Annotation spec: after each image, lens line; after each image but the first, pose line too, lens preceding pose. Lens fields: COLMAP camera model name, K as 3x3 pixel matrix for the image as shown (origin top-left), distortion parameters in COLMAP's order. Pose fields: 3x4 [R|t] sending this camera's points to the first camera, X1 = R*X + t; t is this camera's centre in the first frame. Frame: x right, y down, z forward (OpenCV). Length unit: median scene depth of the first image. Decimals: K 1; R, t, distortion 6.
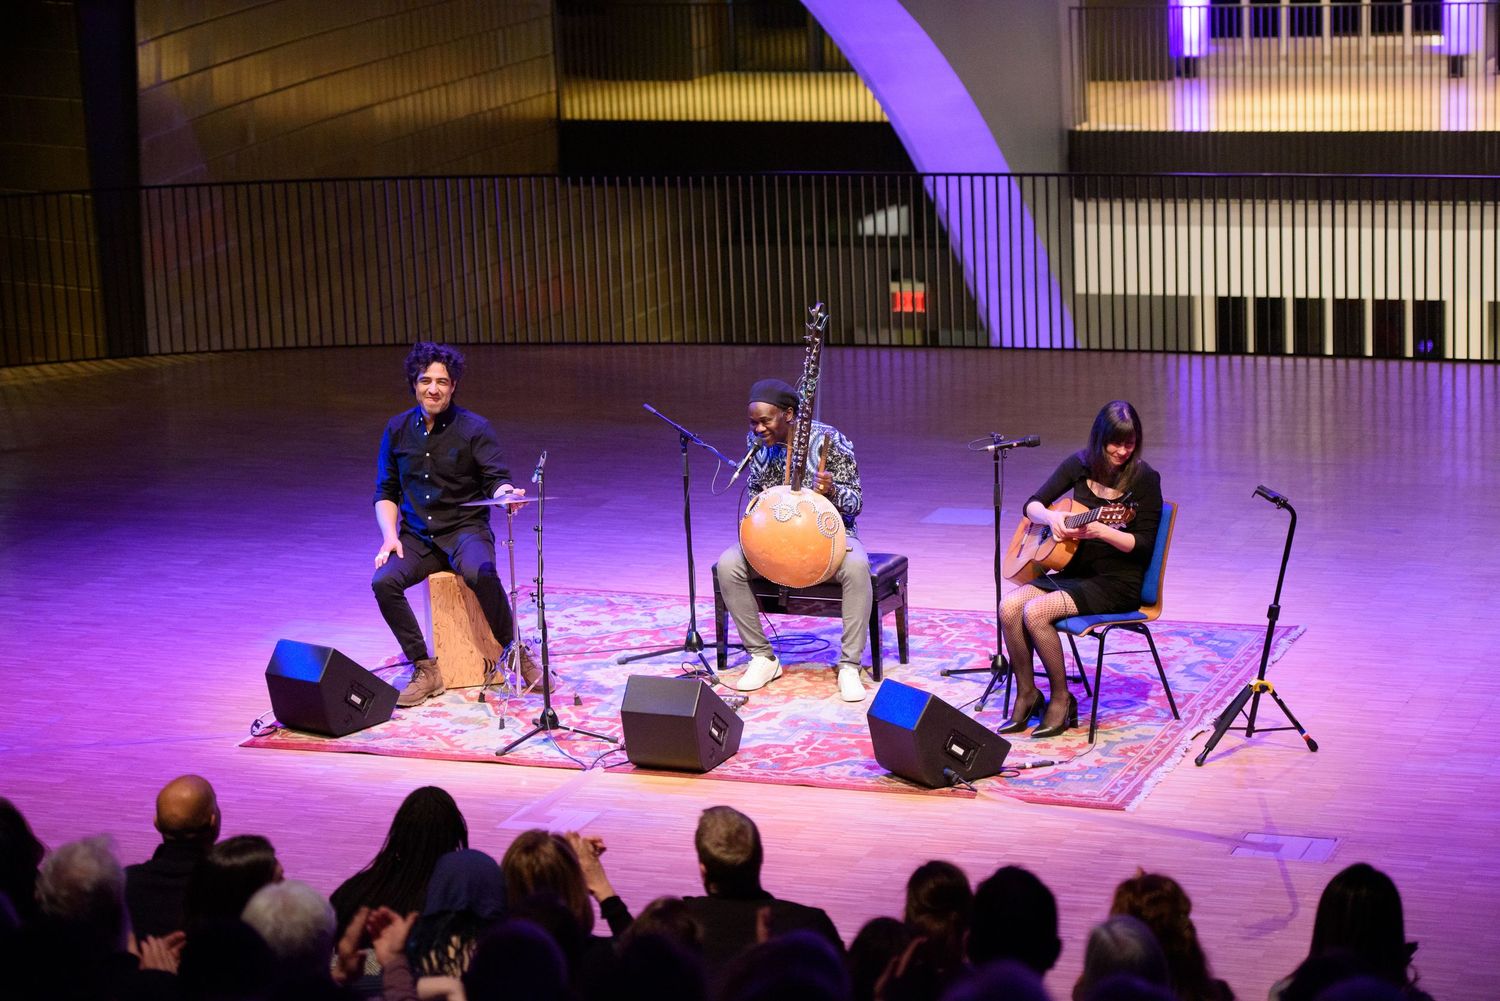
lens RADIAL K [[3790.9, 0, 750.0], [0, 3790.9, 500.5], [0, 0, 1]] dist [0.148984, 0.461913]
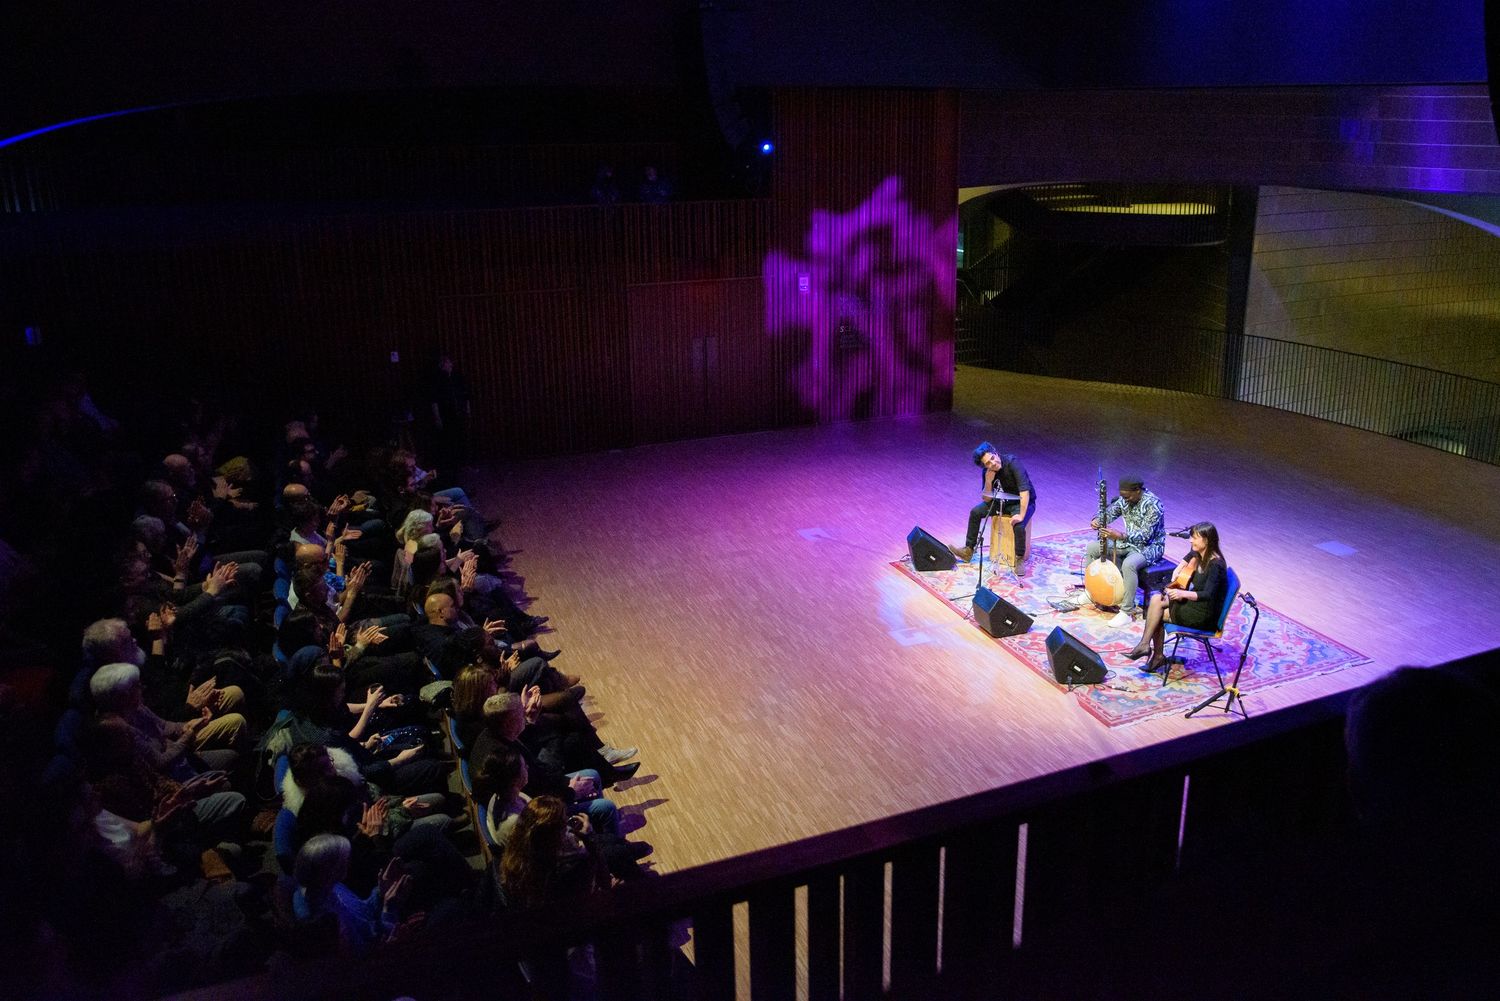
lens RADIAL K [[1170.4, 0, 868.1], [0, 1170.4, 498.1], [0, 0, 1]] dist [-0.063240, -0.000198]
pose [[0.731225, 0.257619, -0.631619, 0.328020], [-0.186885, 0.966173, 0.177718, -0.109683], [0.656037, -0.011912, 0.754635, 0.412702]]
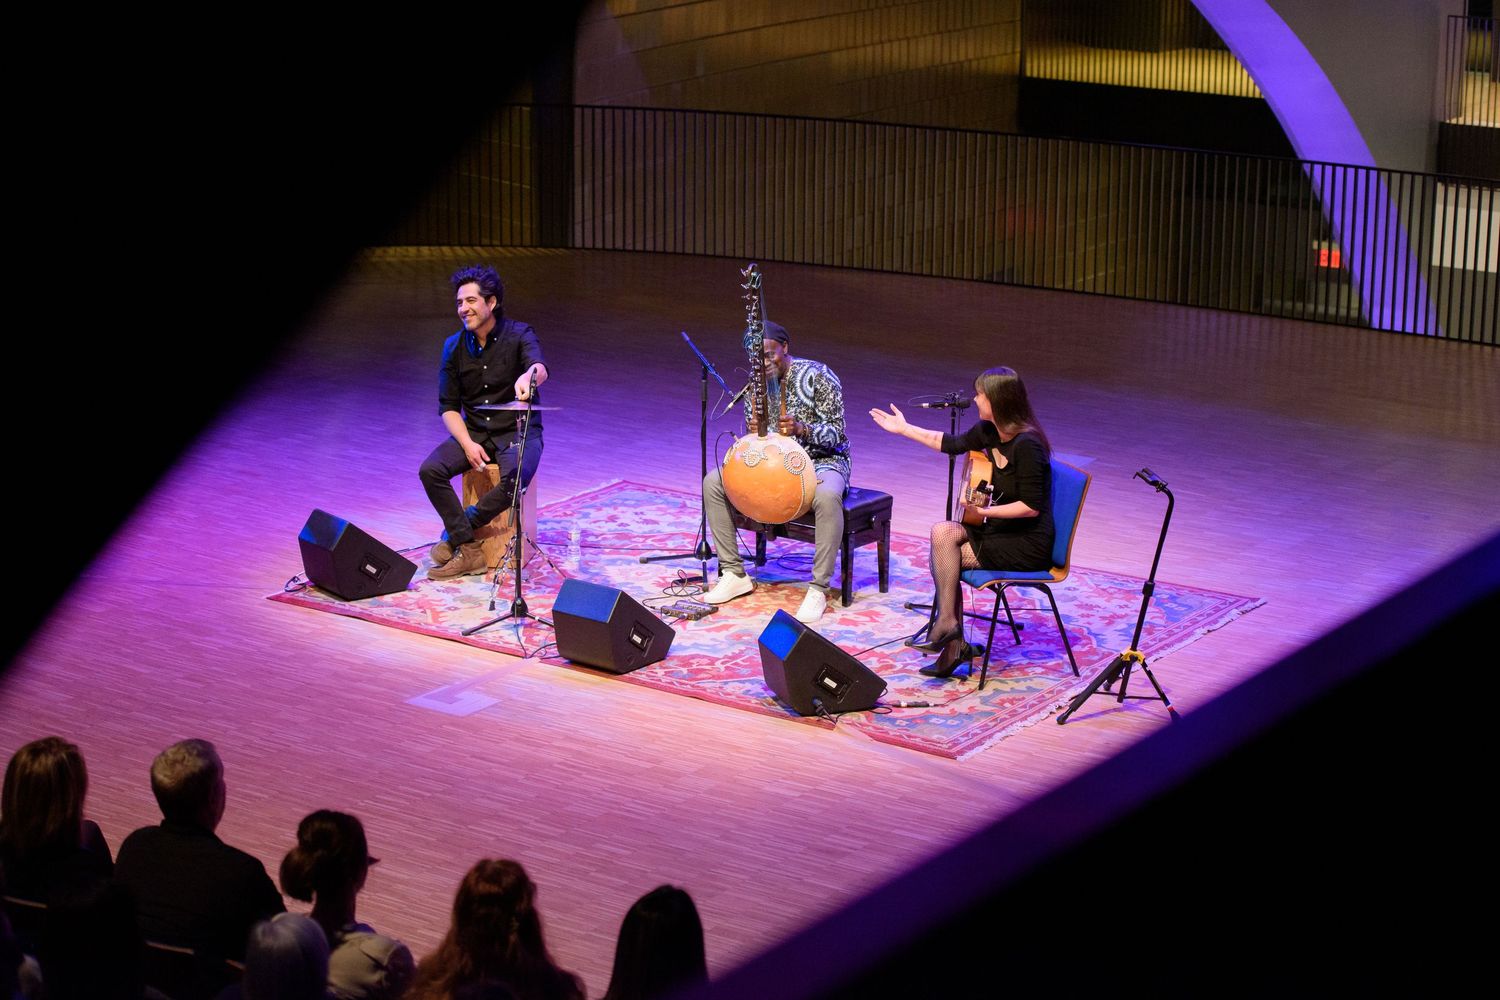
lens RADIAL K [[3054.4, 0, 750.0], [0, 3054.4, 500.0], [0, 0, 1]] dist [-0.051434, -0.359986]
pose [[0.971188, 0.108671, -0.212094, 0.195524], [-0.099792, 0.993640, 0.052164, -0.026500], [0.216414, -0.029496, 0.975856, 0.143072]]
